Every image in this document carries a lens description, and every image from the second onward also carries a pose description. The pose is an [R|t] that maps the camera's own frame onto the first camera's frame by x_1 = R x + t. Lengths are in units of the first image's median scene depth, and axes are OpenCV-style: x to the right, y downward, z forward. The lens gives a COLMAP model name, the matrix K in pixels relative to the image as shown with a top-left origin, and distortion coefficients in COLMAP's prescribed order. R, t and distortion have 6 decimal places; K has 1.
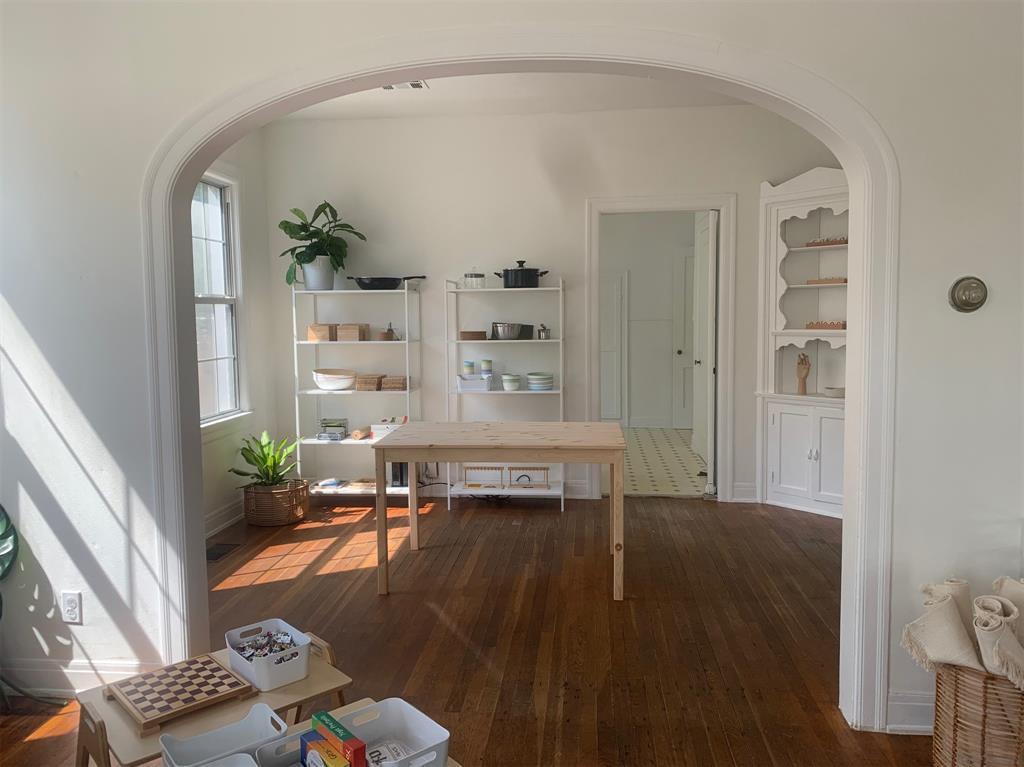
lens RADIAL K [[763.3, 0, 508.6], [0, 763.3, 370.8], [0, 0, 1]] dist [0.009214, -0.019136]
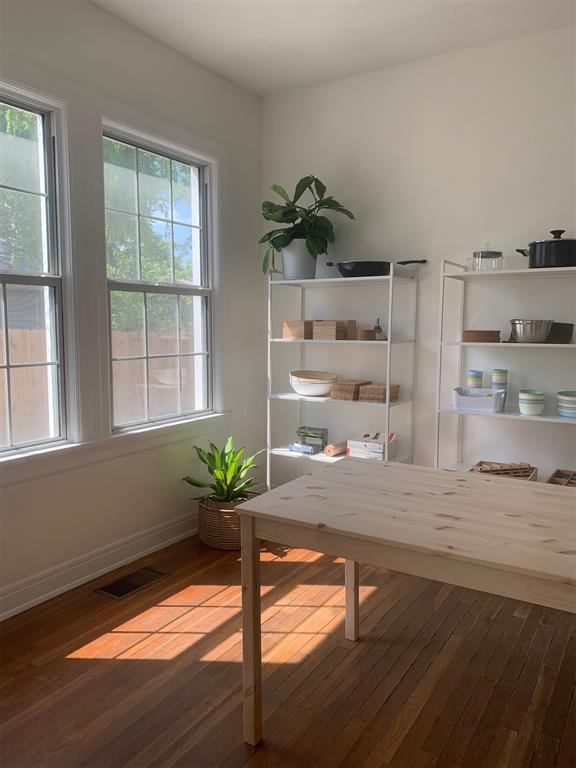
lens RADIAL K [[572.4, 0, 283.7], [0, 572.4, 381.7], [0, 0, 1]] dist [0.009214, -0.019136]
pose [[0.886730, 0.058429, -0.458580, 0.042145], [-0.040517, 0.997986, 0.048810, -0.021739], [0.460508, -0.024701, 0.887312, 0.421597]]
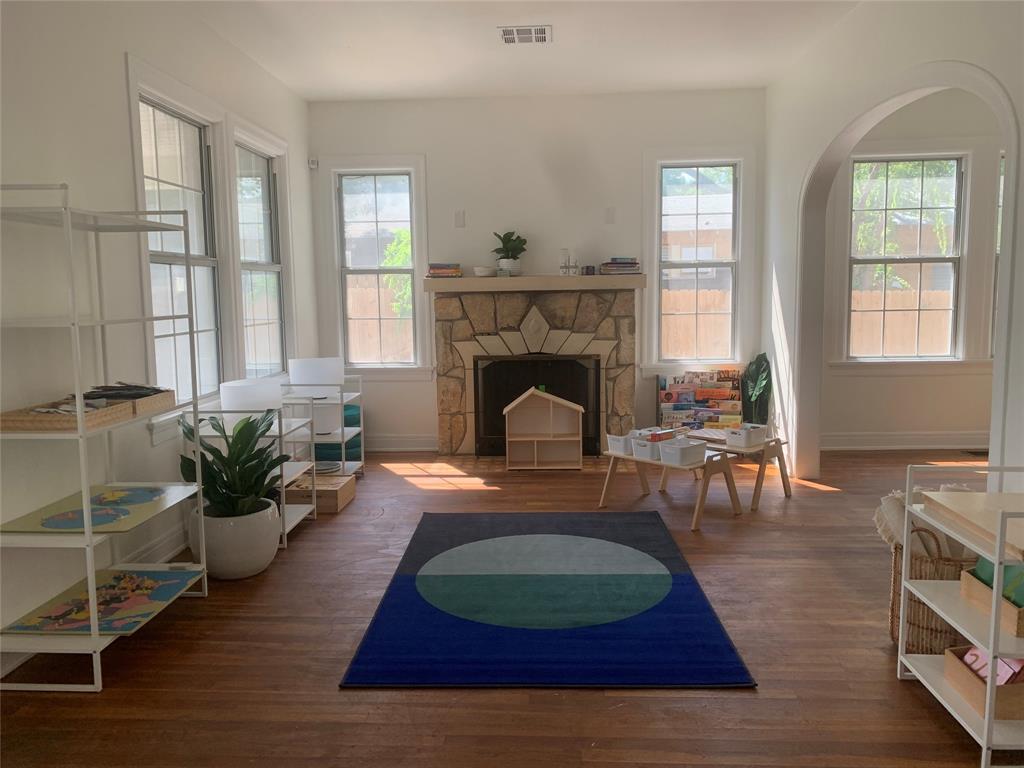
lens RADIAL K [[763.3, 0, 516.9], [0, 763.3, 378.2], [0, 0, 1]] dist [0.009214, -0.019136]
pose [[0.028355, 0.126808, -0.991522, 0.736465], [-0.044217, 0.991109, 0.125491, -0.016577], [0.998619, 0.040284, 0.033710, 0.108725]]
